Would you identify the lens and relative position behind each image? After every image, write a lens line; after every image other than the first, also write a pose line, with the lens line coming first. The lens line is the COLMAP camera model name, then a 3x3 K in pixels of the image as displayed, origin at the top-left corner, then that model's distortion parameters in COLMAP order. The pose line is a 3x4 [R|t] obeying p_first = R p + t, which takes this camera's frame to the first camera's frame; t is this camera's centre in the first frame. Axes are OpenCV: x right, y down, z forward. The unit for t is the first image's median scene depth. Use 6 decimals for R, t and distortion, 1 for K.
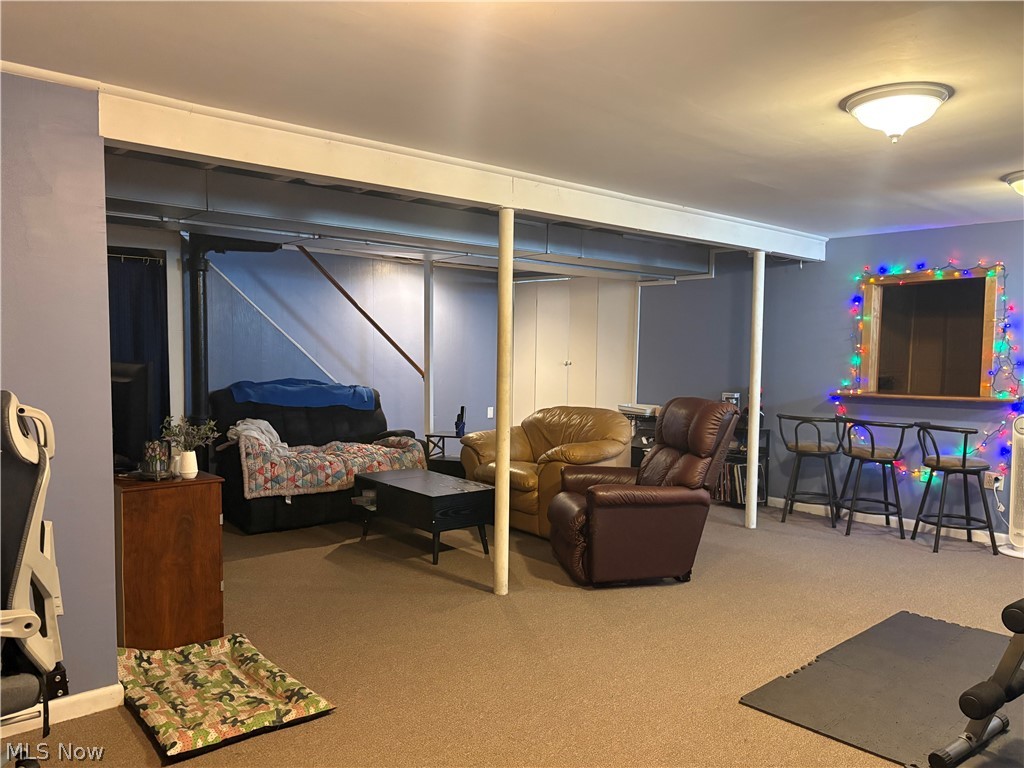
lens RADIAL K [[768.0, 0, 512.0], [0, 768.0, 384.0], [0, 0, 1]] dist [0.062436, -0.070901]
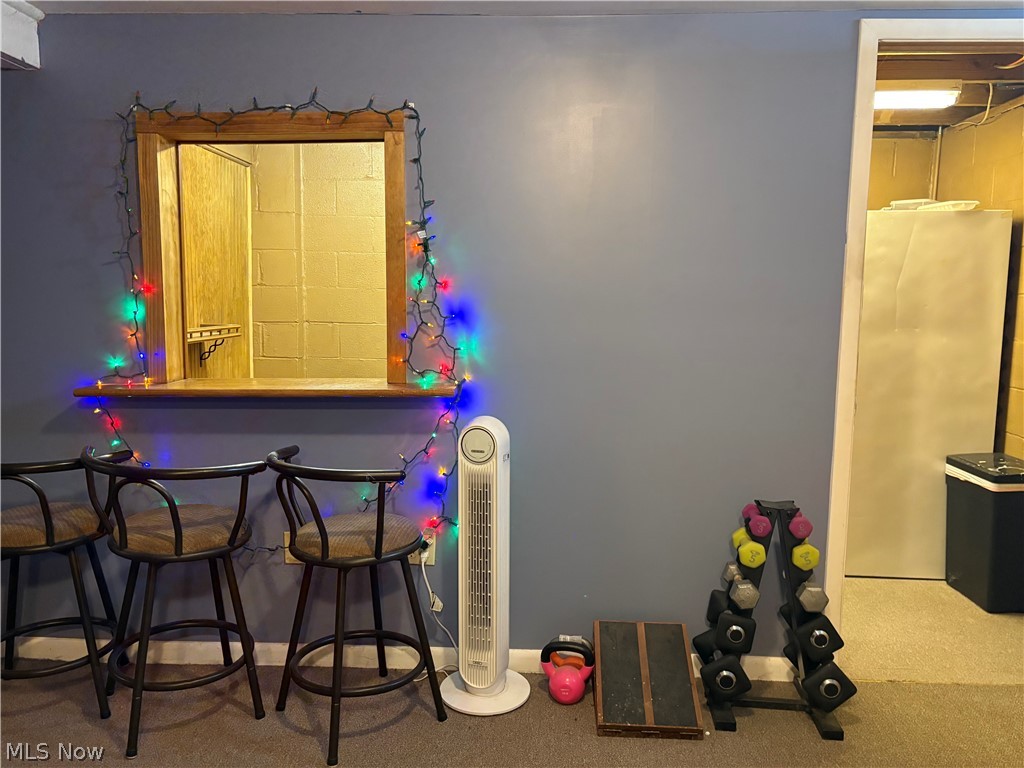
lens RADIAL K [[768.0, 0, 512.0], [0, 768.0, 384.0], [0, 0, 1]] dist [0.062436, -0.070901]
pose [[0.697155, -0.101461, 0.709705, 0.310896], [0.036644, 0.993684, 0.106063, -0.031987], [-0.715983, -0.047936, 0.696470, 0.603417]]
